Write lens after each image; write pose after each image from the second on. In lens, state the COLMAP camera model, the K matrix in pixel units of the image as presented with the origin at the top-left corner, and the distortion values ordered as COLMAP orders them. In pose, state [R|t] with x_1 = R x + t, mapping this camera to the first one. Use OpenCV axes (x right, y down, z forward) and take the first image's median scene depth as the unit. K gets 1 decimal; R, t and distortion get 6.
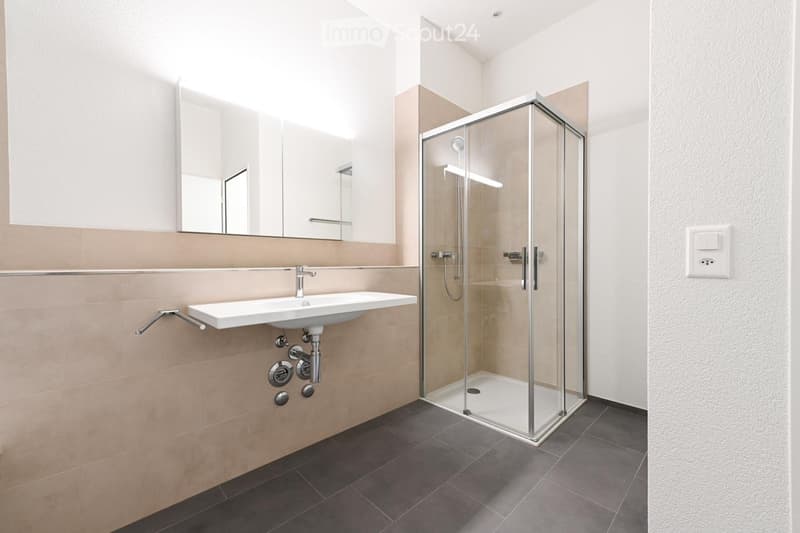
lens RADIAL K [[324.3, 0, 425.7], [0, 324.3, 264.8], [0, 0, 1]] dist [0.015917, 0.000041]
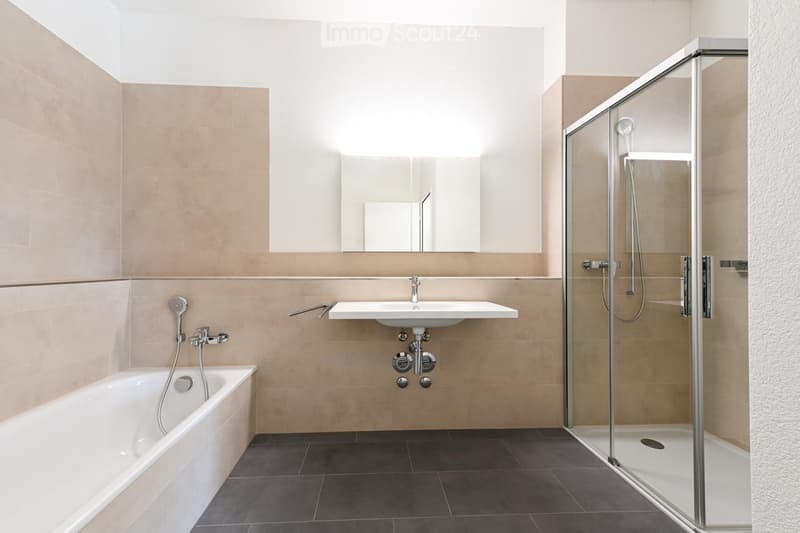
lens RADIAL K [[340.4, 0, 415.1], [0, 340.4, 265.7], [0, 0, 1]] dist [0.016384, 0.000008]
pose [[0.761584, 0.007824, -0.648019, 0.312964], [-0.013791, 0.999896, -0.004135, -0.021730], [0.647920, 0.012086, 0.761613, 0.027077]]
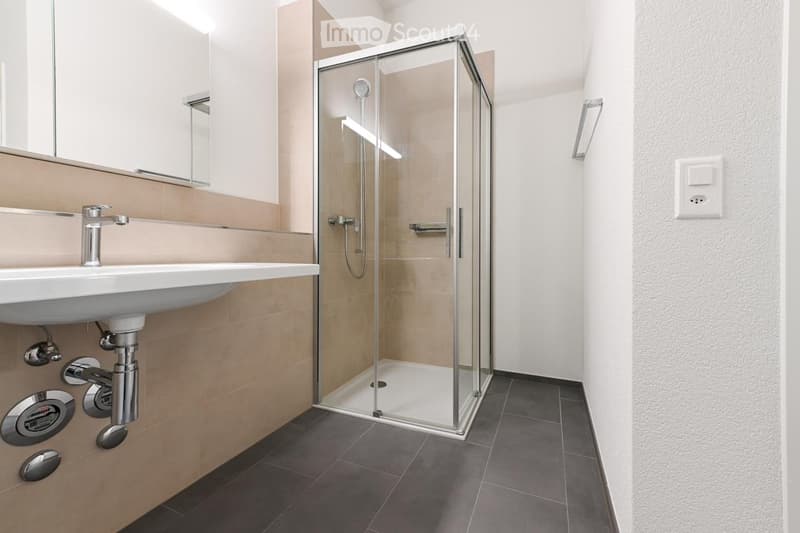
lens RADIAL K [[320.5, 0, 430.1], [0, 320.5, 247.6], [0, 0, 1]] dist [0.013619, -0.000167]
pose [[0.930714, 0.001877, 0.365744, -0.046293], [0.003621, 0.999891, -0.014348, 0.057098], [-0.365730, 0.014678, 0.930605, 0.214289]]
